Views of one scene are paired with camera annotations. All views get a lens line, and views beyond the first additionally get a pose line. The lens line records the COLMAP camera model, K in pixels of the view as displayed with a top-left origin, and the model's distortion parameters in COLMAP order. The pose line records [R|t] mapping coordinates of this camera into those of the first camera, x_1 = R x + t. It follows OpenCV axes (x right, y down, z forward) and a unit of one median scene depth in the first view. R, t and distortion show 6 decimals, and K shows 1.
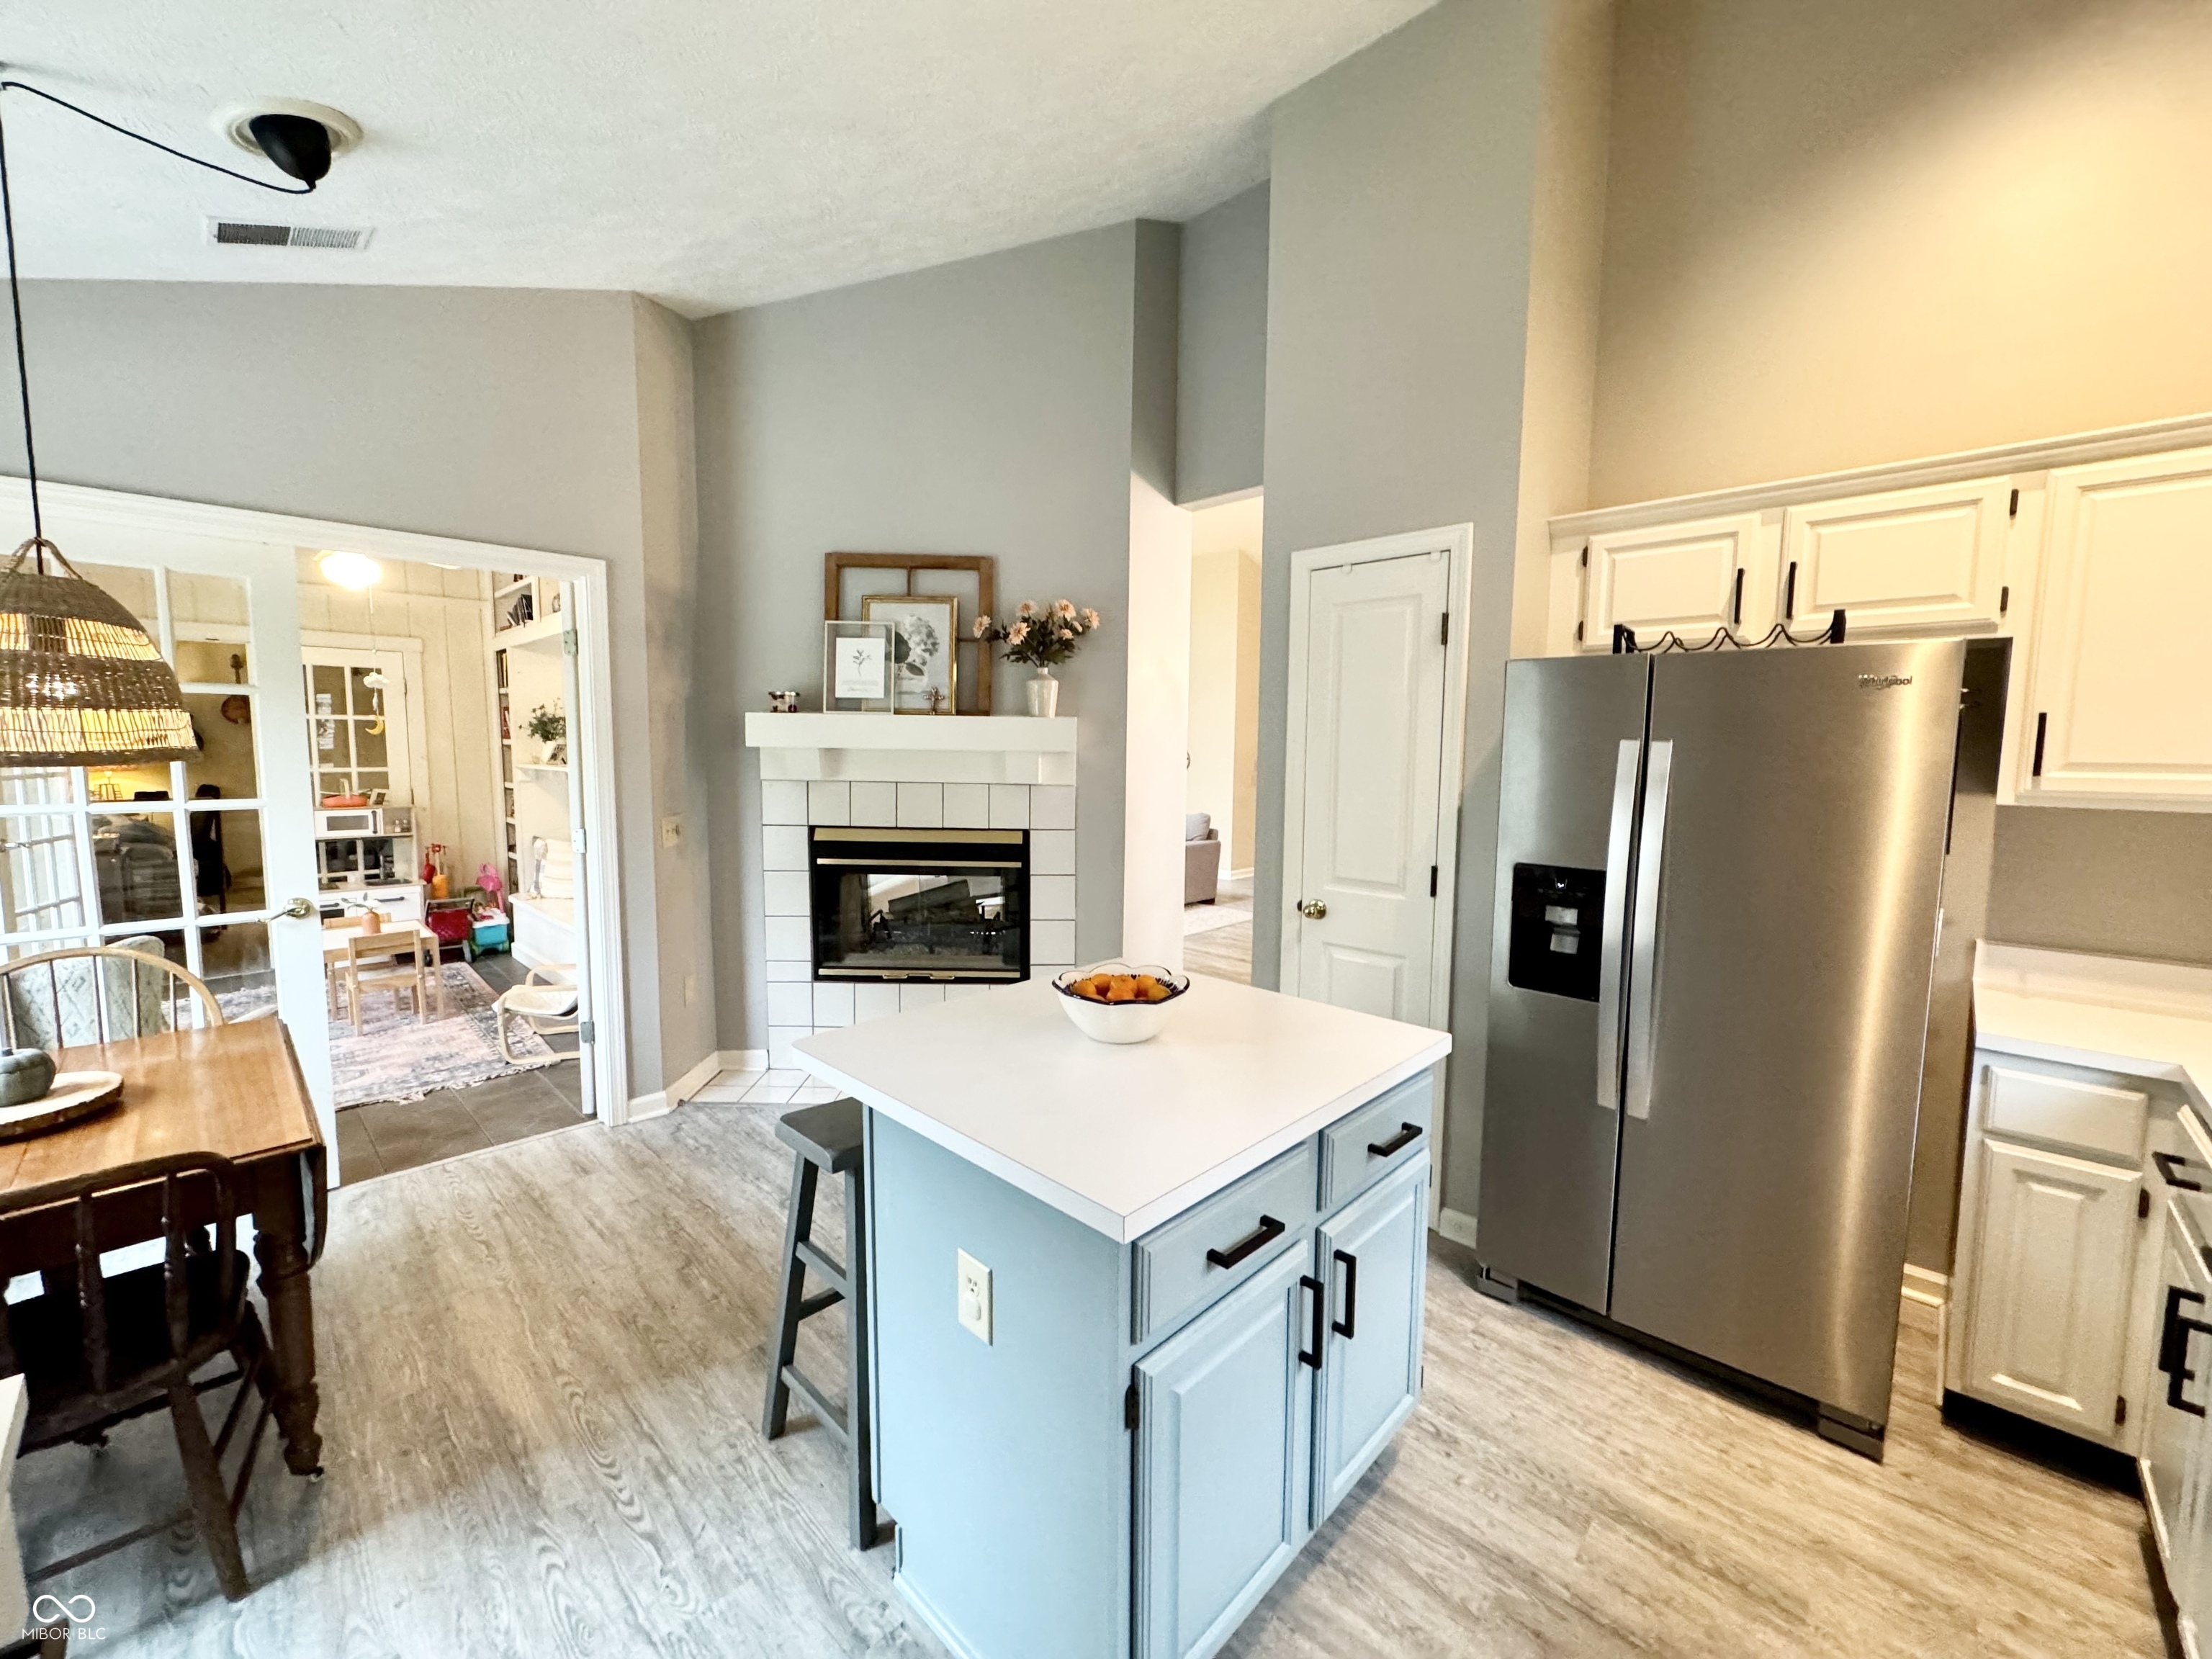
lens RADIAL K [[876.2, 0, 1106.0], [0, 876.2, 829.5], [0, 0, 1]] dist [-0.003132, -0.000116]
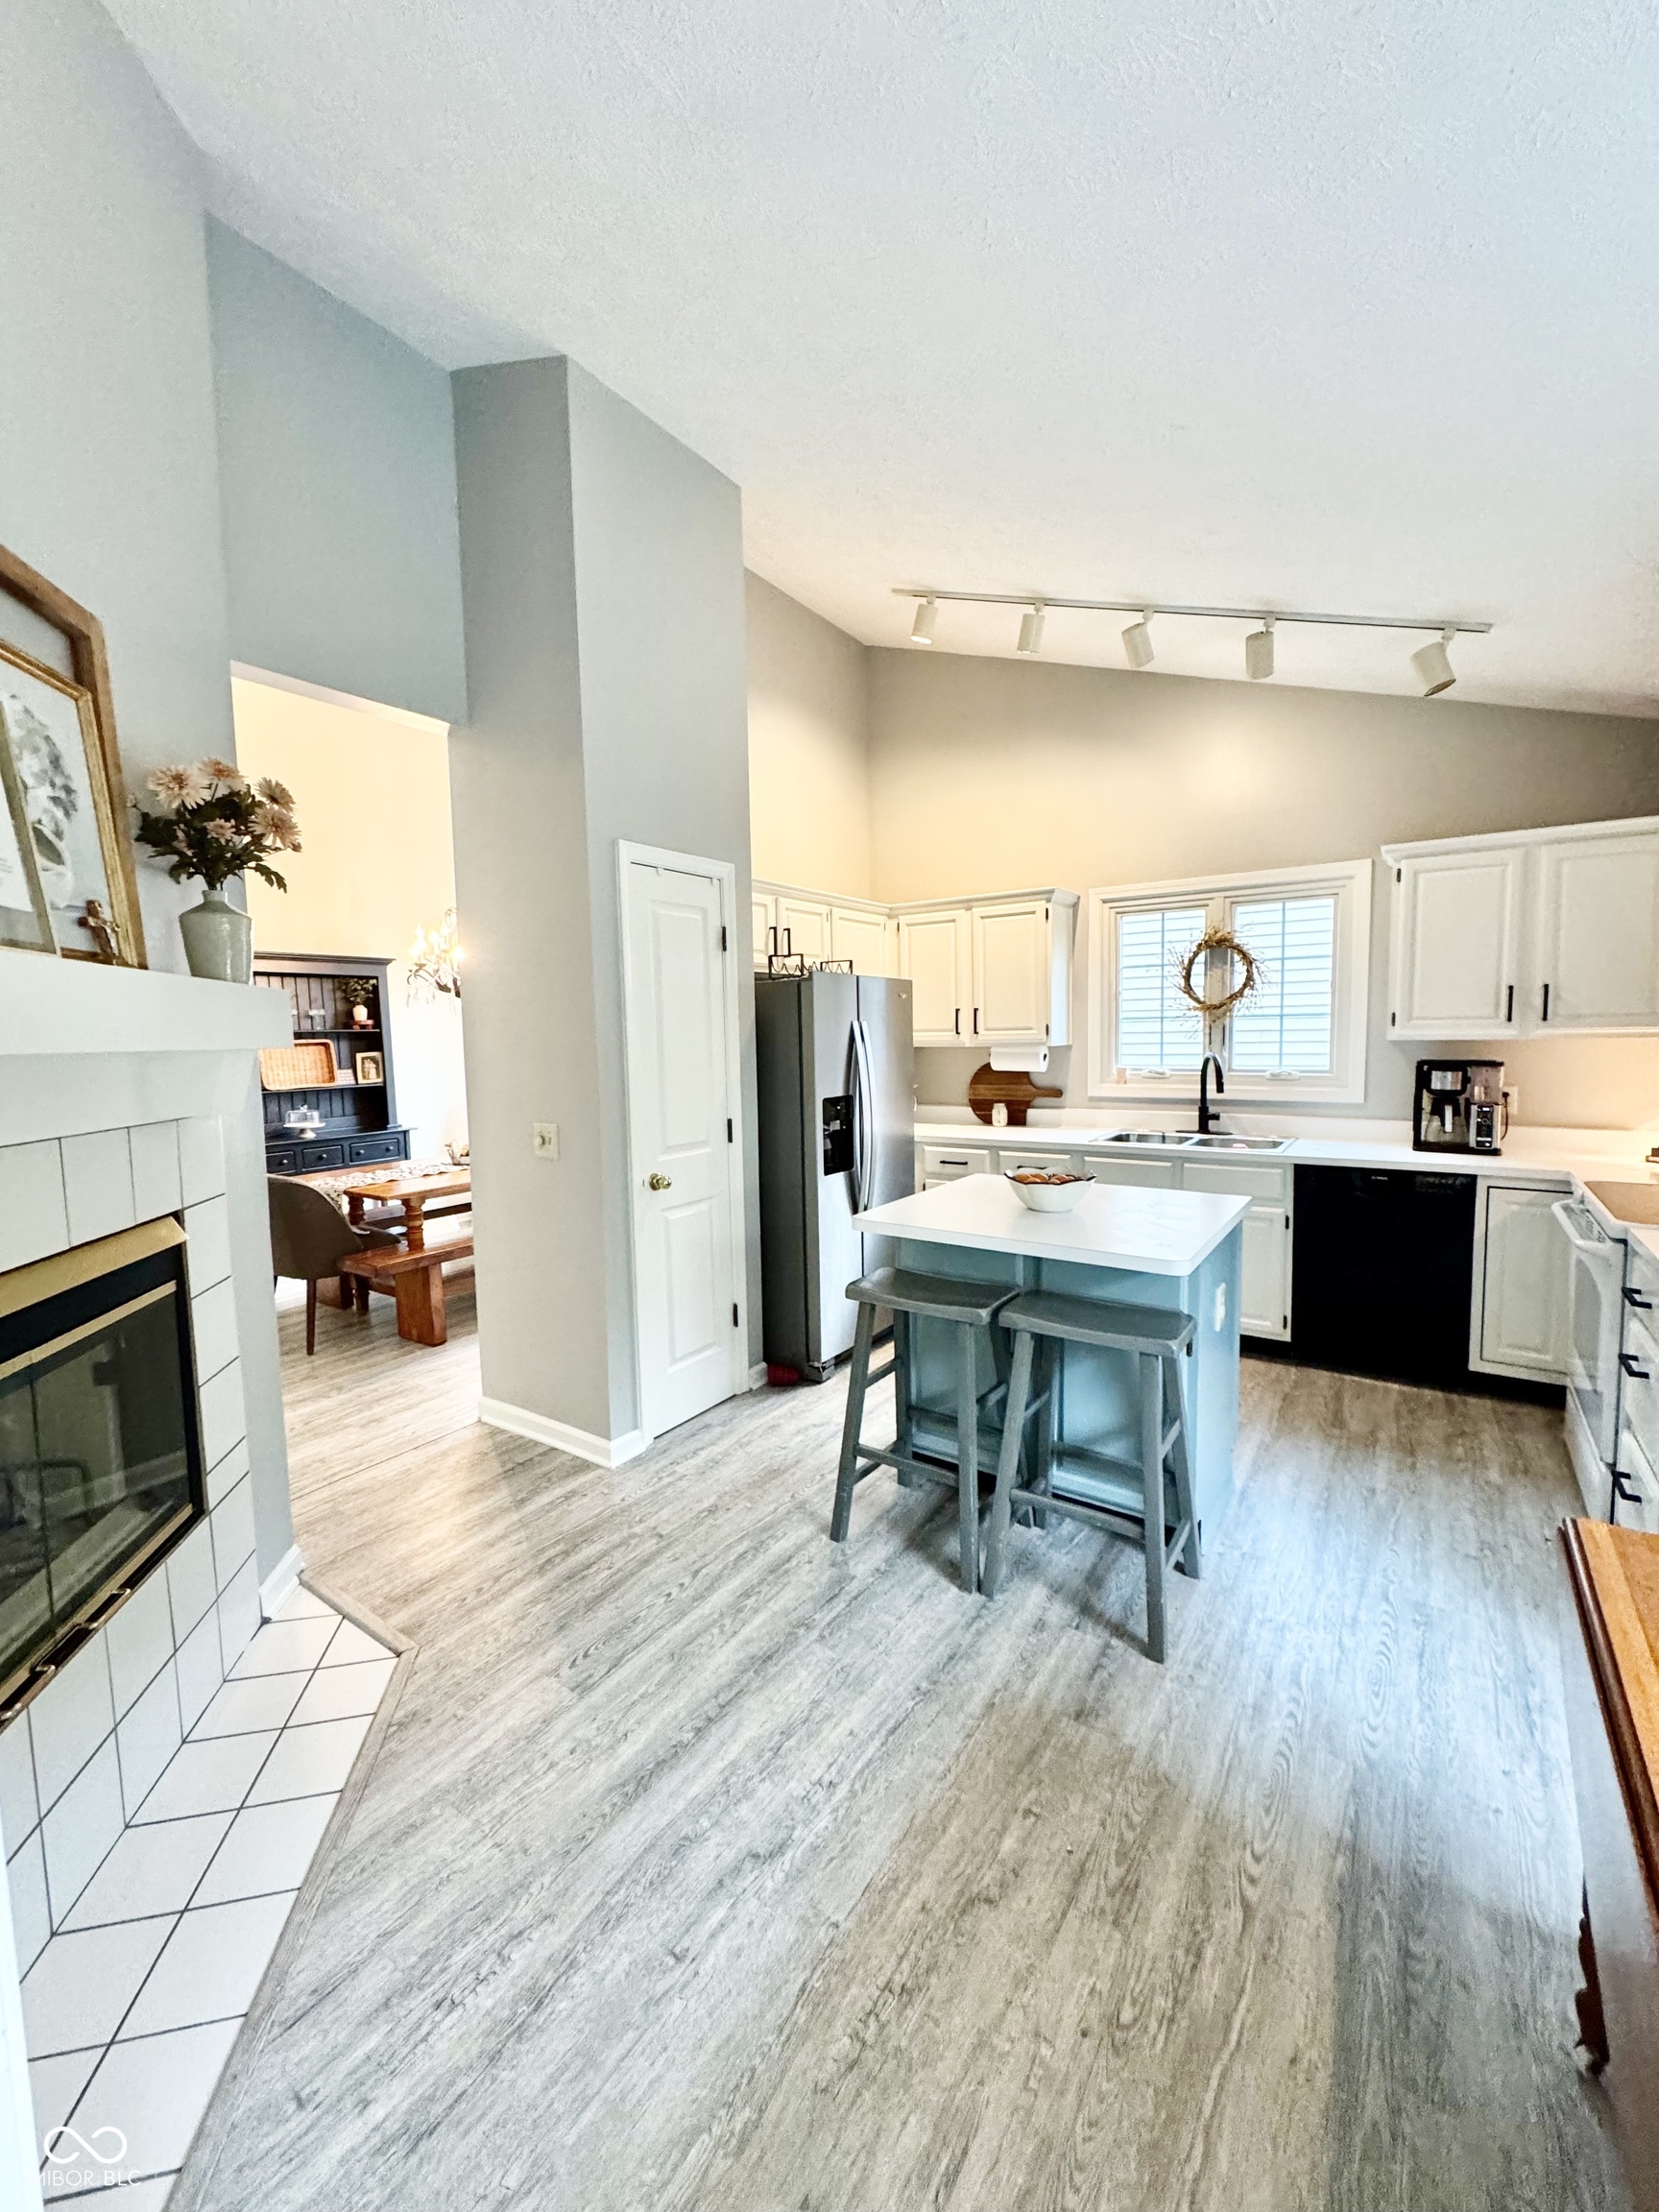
lens RADIAL K [[874.0, 0, 829.5], [0, 874.0, 1106.0], [0, 0, 1]] dist [-0.000316, 0.000131]
pose [[-0.165945, -0.092139, 0.981821, -1.048966], [0.113484, 0.987227, 0.111827, -0.119774], [-0.979584, 0.129978, -0.153369, 1.181903]]
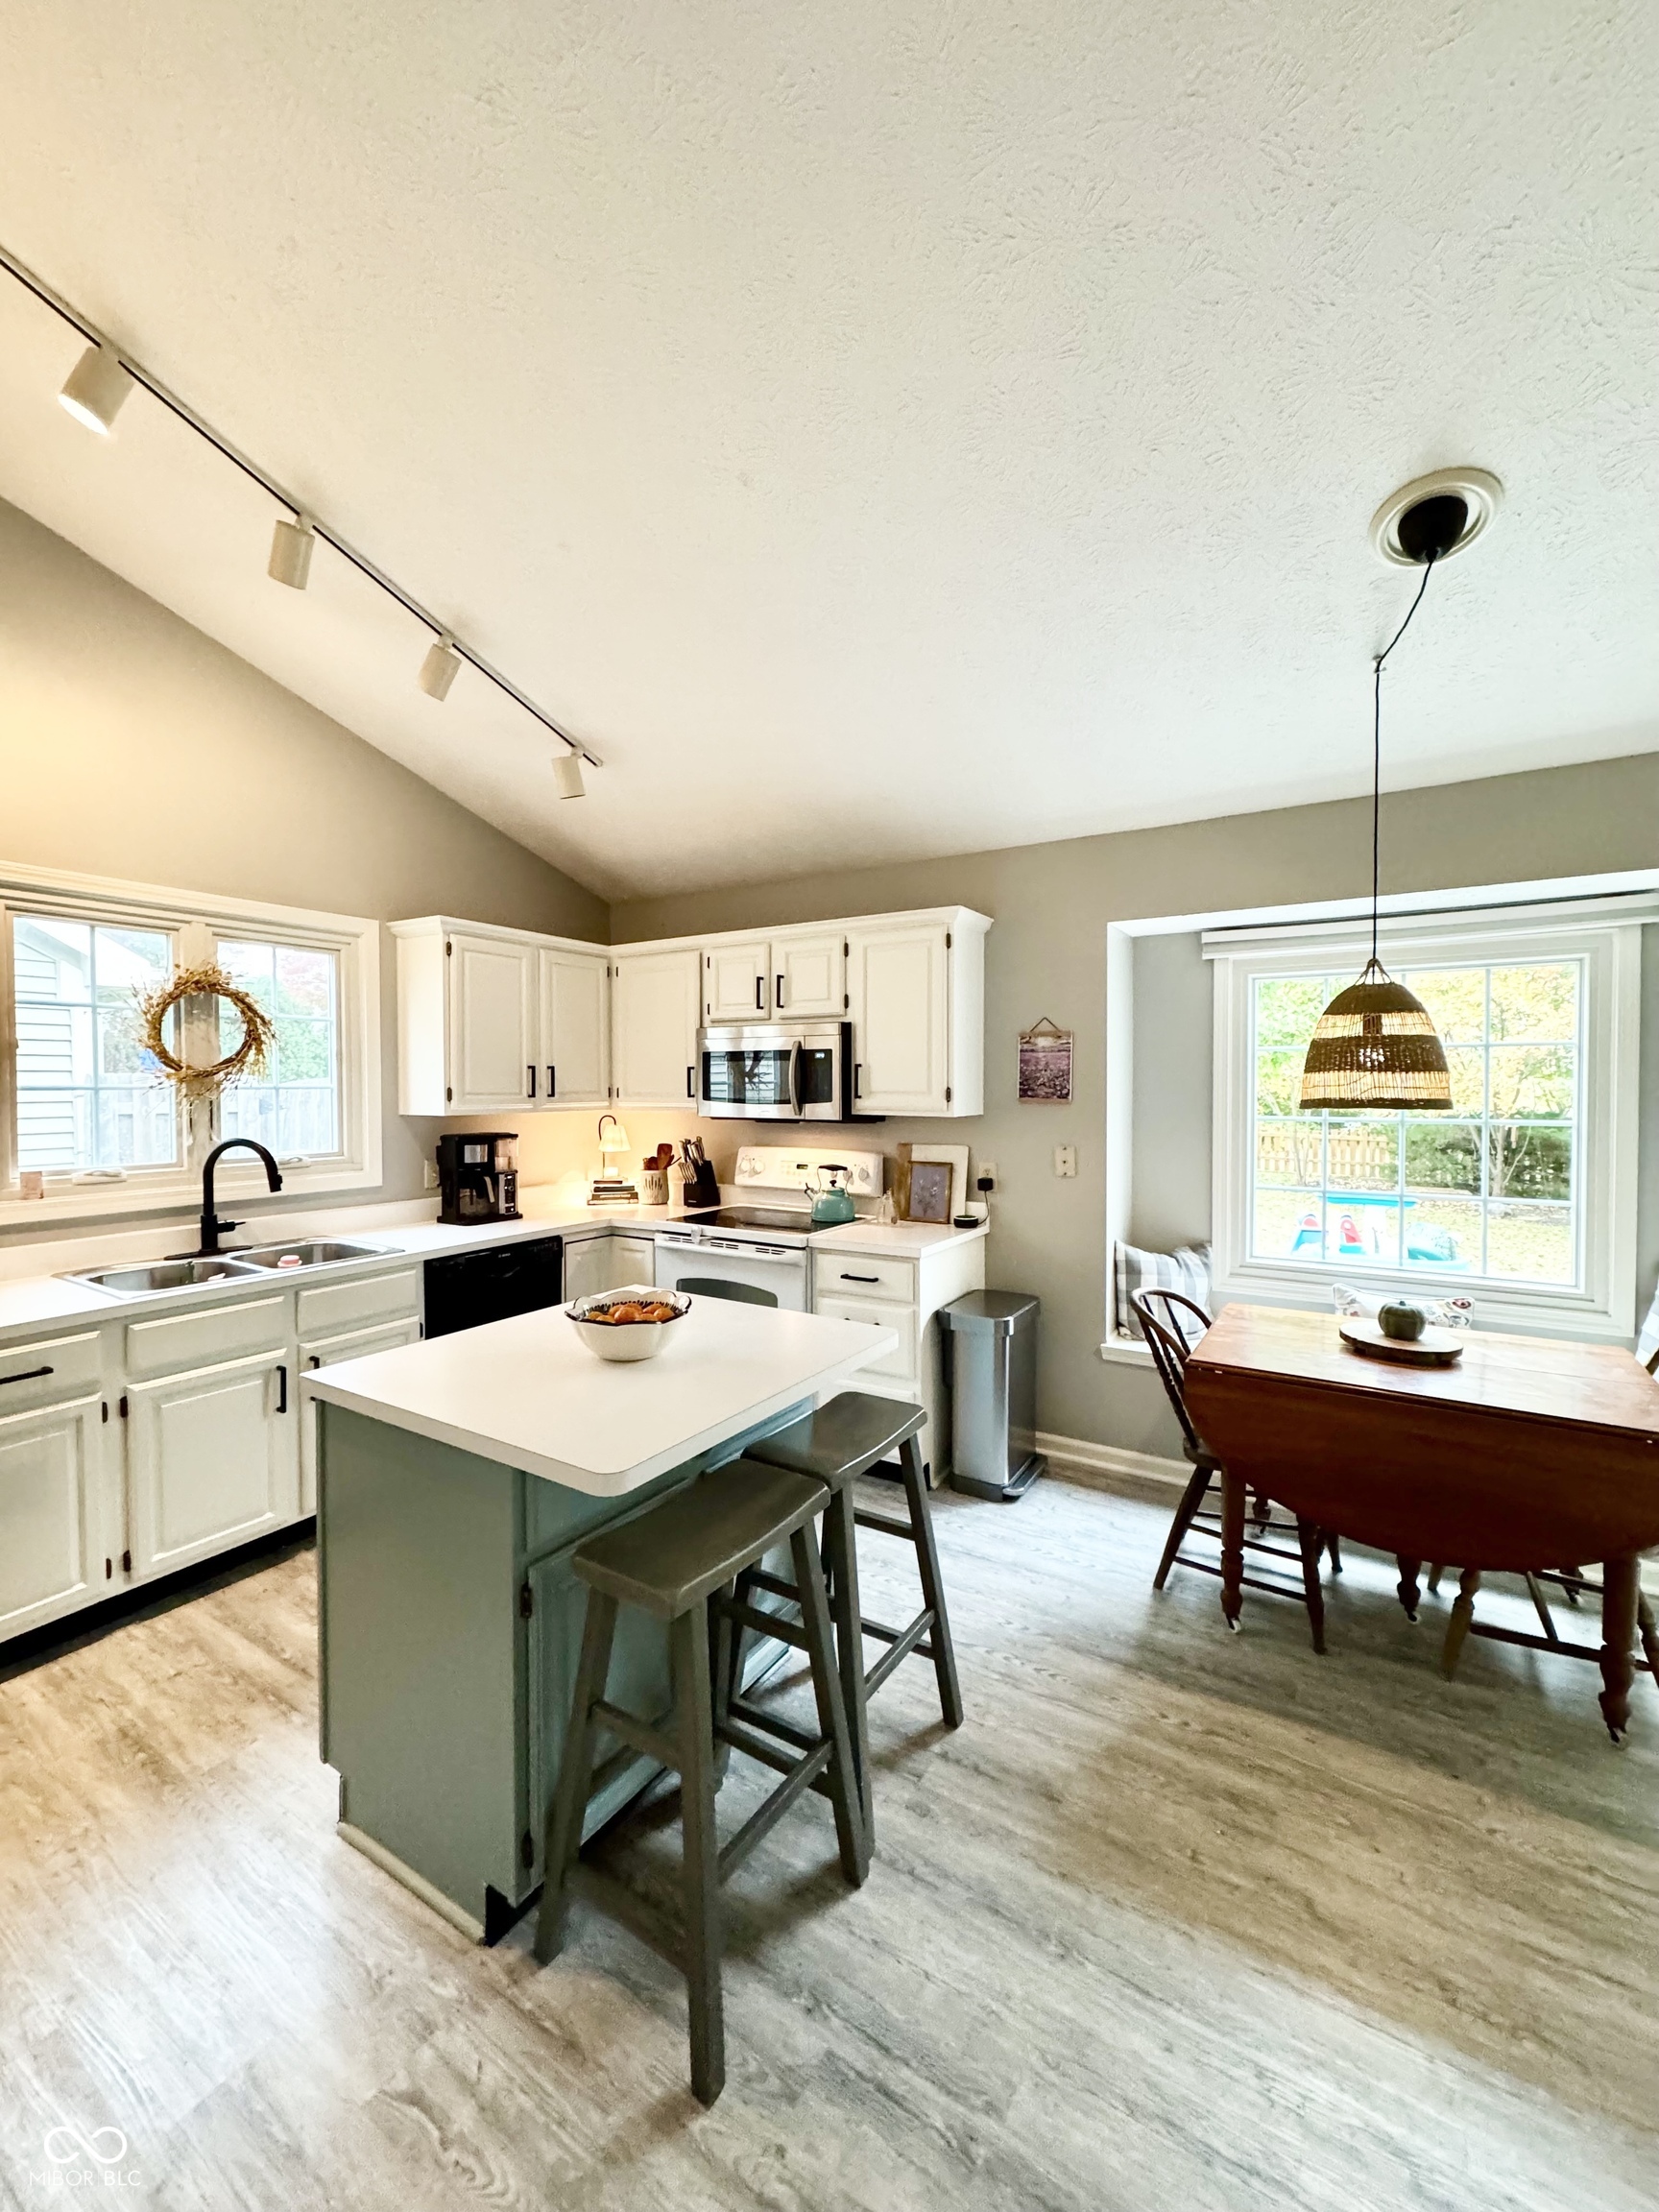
lens RADIAL K [[876.2, 0, 840.3], [0, 876.2, 1096.5], [0, 0, 1]] dist [-0.003132, -0.000116]
pose [[-0.977770, -0.004013, -0.209642, -0.006717], [-0.027033, 0.993885, 0.107060, -0.161815], [0.207930, 0.110348, -0.971899, 1.561746]]
